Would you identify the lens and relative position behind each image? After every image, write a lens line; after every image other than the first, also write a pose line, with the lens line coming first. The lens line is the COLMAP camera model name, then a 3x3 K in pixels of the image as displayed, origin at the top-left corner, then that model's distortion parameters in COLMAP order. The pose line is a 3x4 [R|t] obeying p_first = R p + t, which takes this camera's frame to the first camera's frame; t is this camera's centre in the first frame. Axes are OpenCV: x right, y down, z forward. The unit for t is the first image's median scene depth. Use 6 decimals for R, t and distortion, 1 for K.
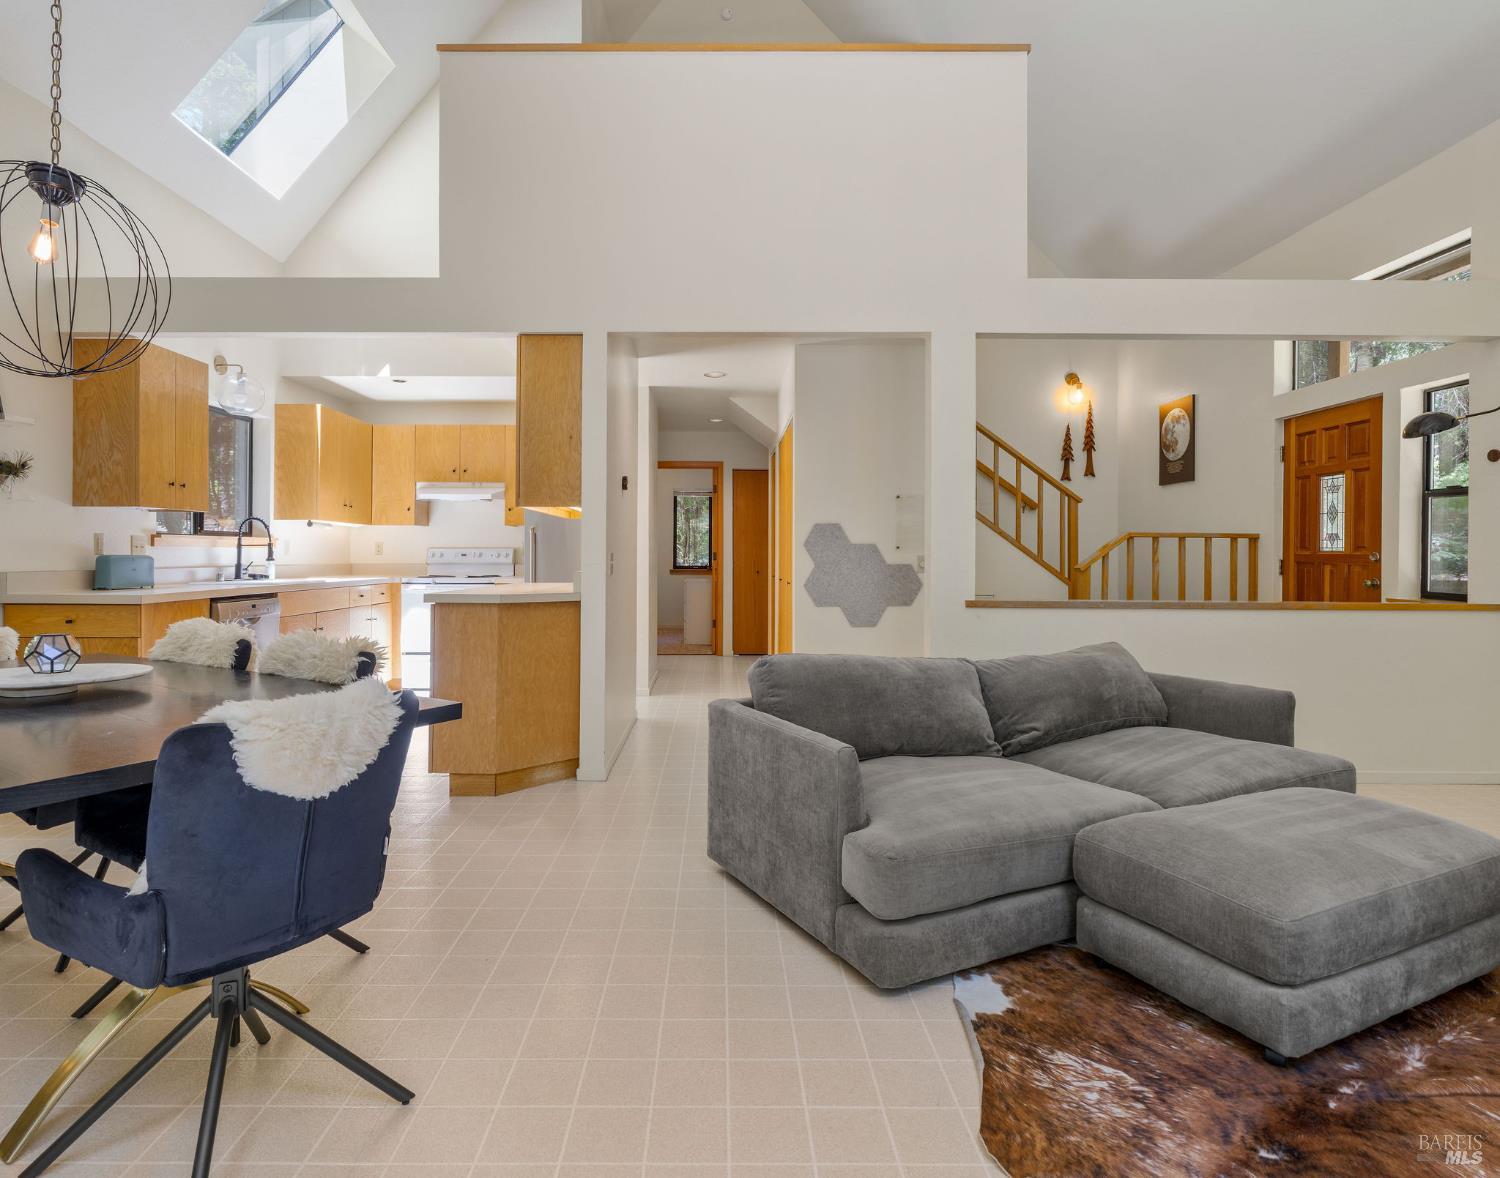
lens RADIAL K [[833.2, 0, 751.5], [0, 833.2, 592.7], [0, 0, 1]] dist [-0.001270, 0.000002]
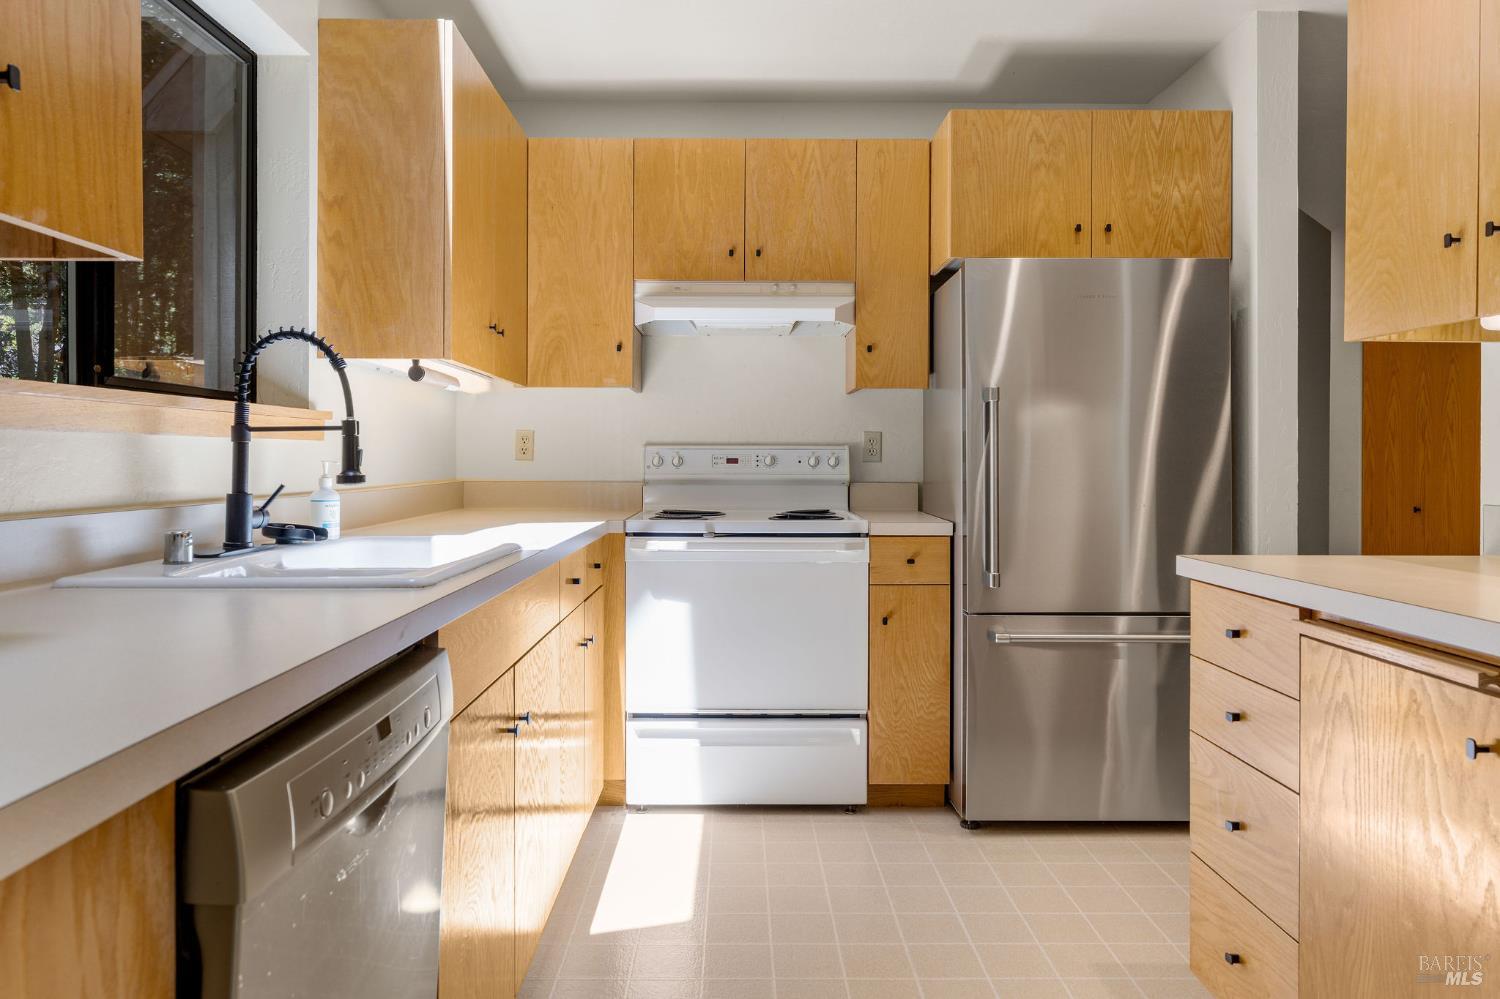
lens RADIAL K [[975.4, 0, 750.0], [0, 975.4, 508.9], [0, 0, 1]] dist [0.000241, 0.000409]
pose [[0.999997, 0.000129, 0.002382, -0.386246], [-0.000143, 0.999985, 0.005531, -0.027272], [-0.002381, -0.005531, 0.999982, 0.582715]]
